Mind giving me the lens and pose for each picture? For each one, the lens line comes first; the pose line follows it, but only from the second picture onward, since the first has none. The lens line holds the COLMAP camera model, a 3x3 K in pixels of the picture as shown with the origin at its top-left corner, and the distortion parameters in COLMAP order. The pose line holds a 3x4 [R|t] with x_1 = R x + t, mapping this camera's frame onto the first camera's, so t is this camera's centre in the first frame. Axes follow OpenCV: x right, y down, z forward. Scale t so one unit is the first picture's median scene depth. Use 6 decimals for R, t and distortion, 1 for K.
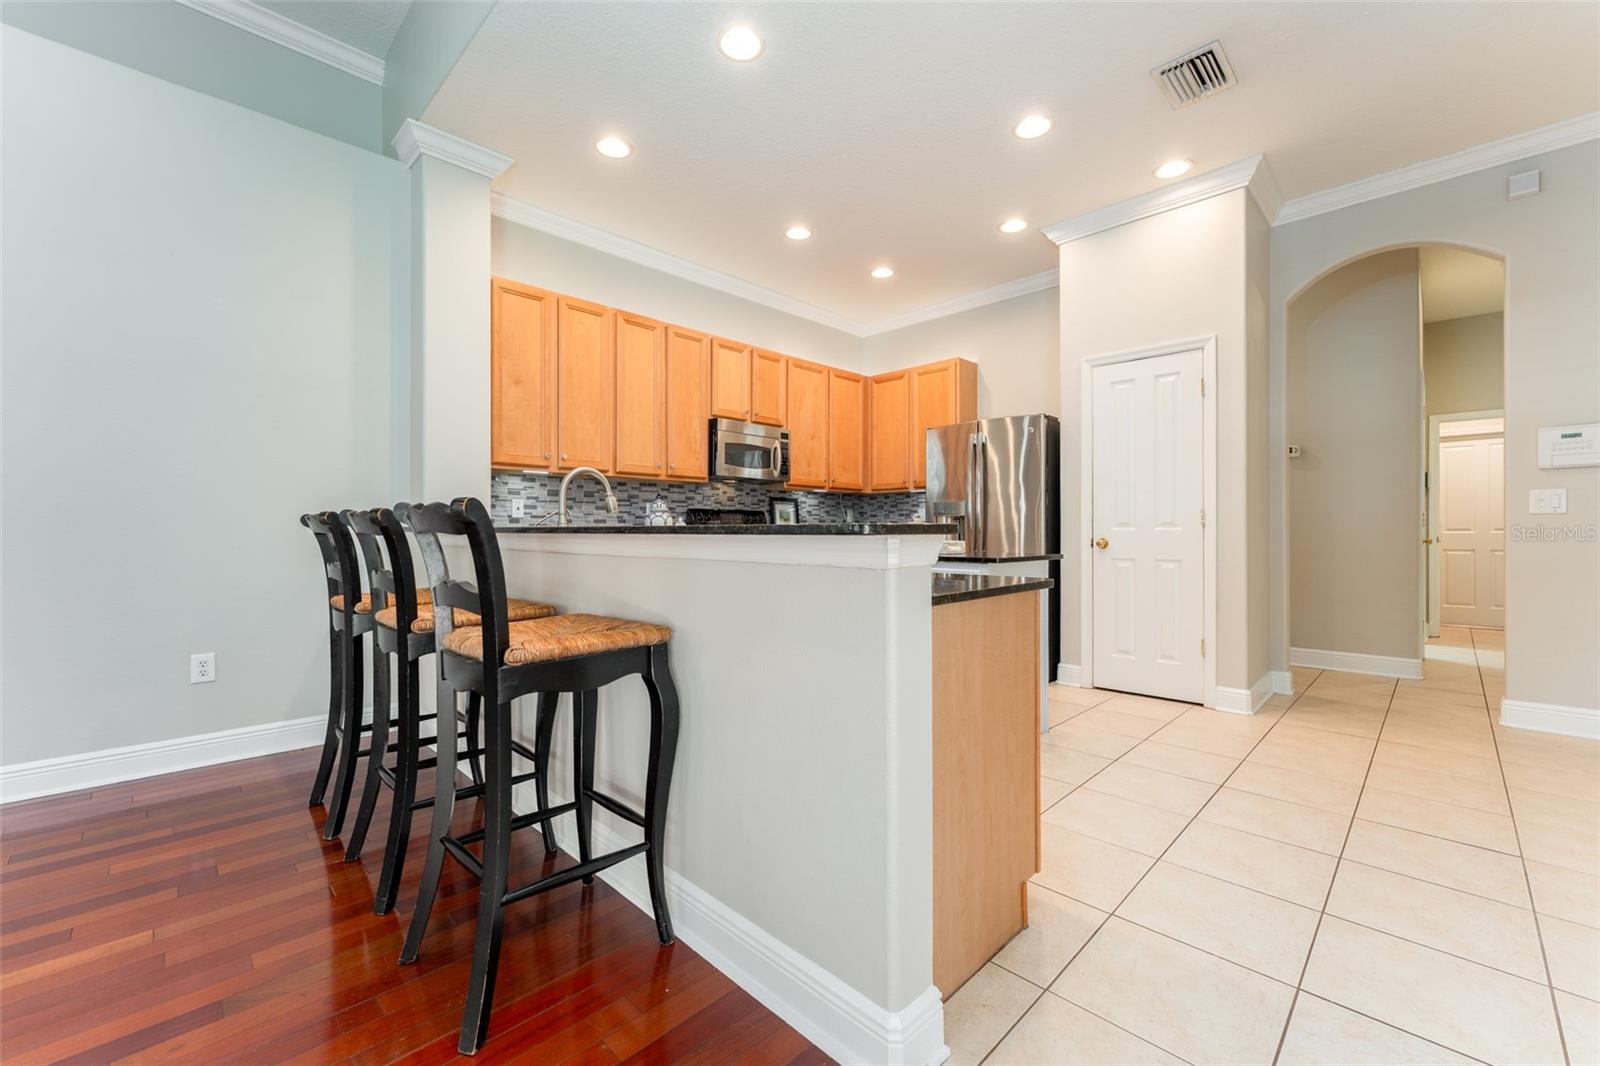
lens RADIAL K [[646.0, 0, 800.4], [0, 646.0, 534.9], [0, 0, 1]] dist [-0.001604, -0.000668]
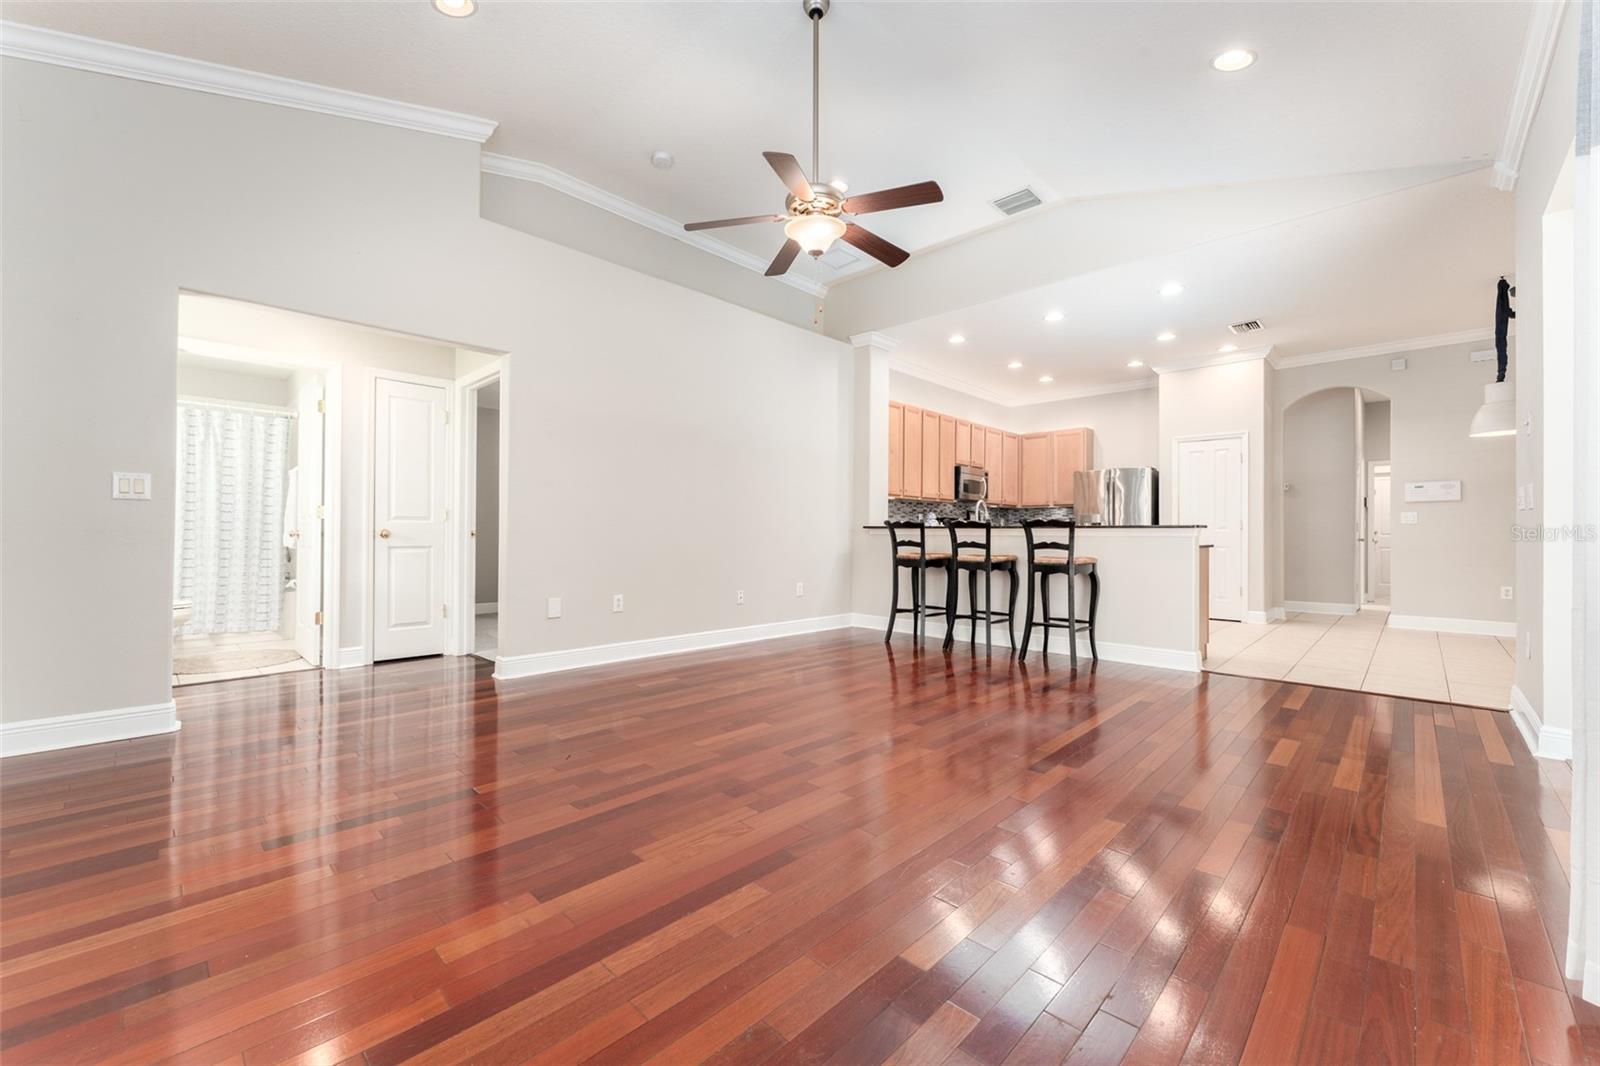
lens RADIAL K [[646.0, 0, 801.5], [0, 646.0, 536.8], [0, 0, 1]] dist [-0.001604, -0.000668]
pose [[0.999745, 0.007067, 0.021462, -0.588353], [-0.006929, 0.999955, -0.006501, 0.024482], [-0.021507, 0.006351, 0.999749, -0.724433]]
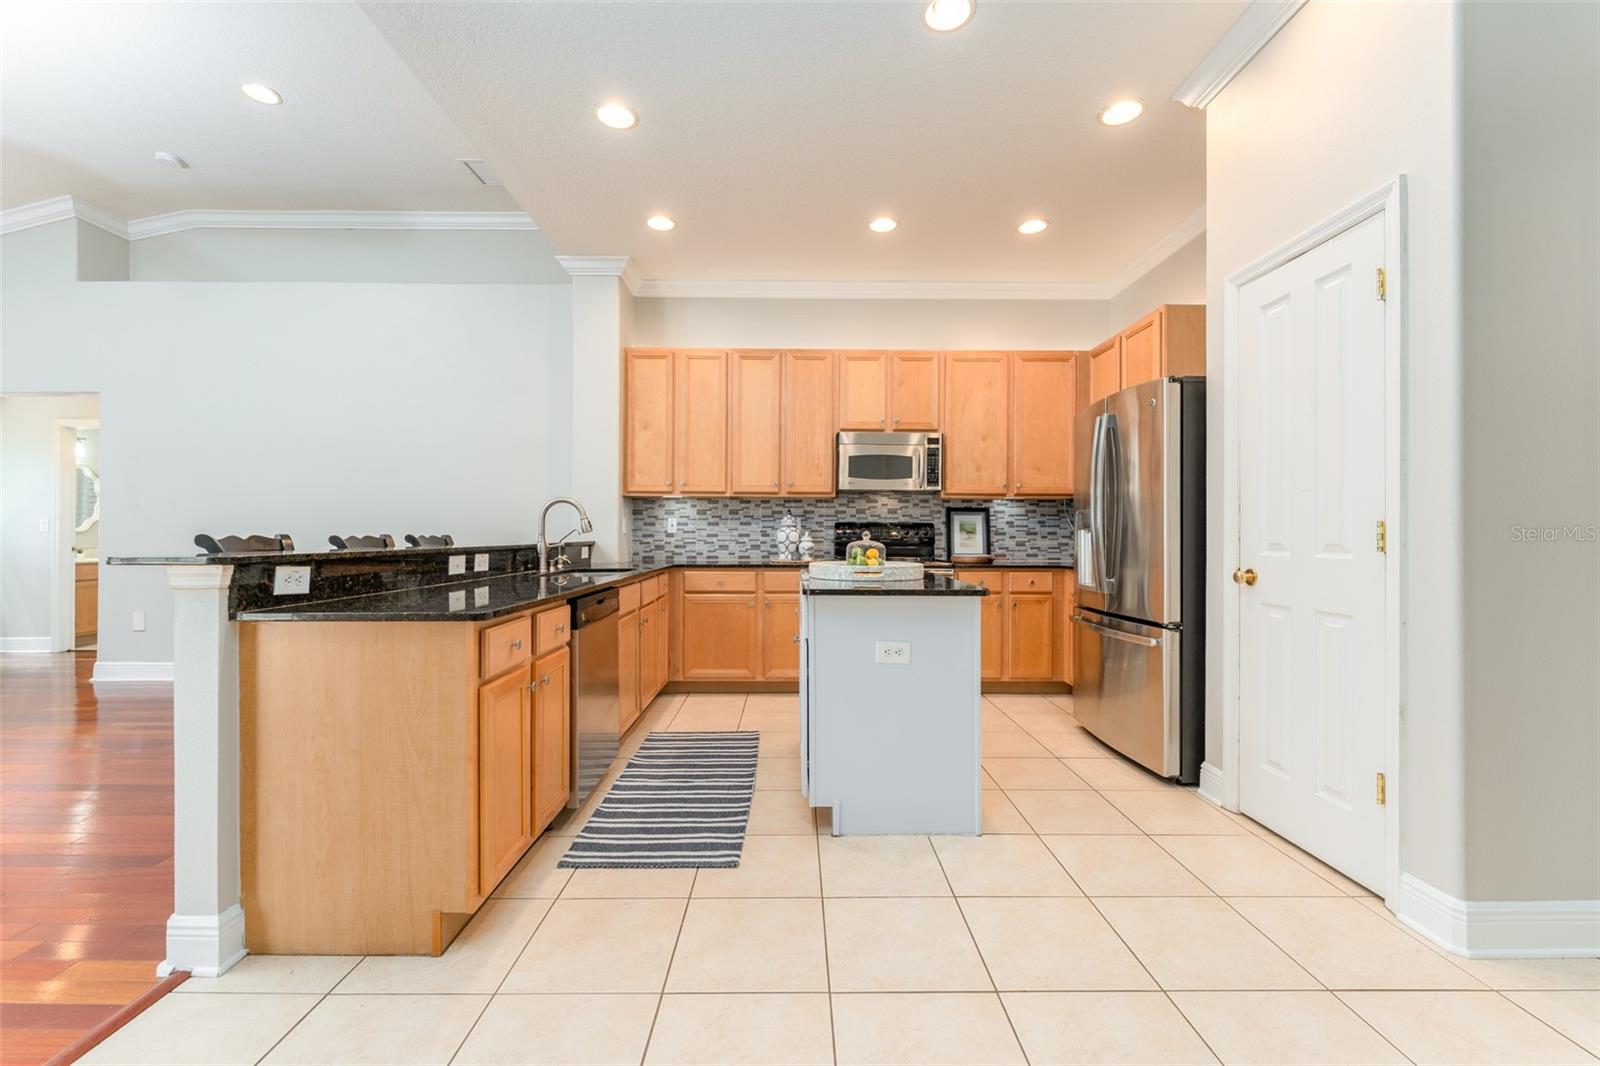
lens RADIAL K [[646.0, 0, 794.1], [0, 646.0, 534.8], [0, 0, 1]] dist [-0.001604, -0.000668]
pose [[0.705482, 0.003873, -0.708717, 0.526063], [-0.009435, 0.999948, -0.003928, -0.017486], [0.708665, 0.009458, 0.705482, 0.243823]]
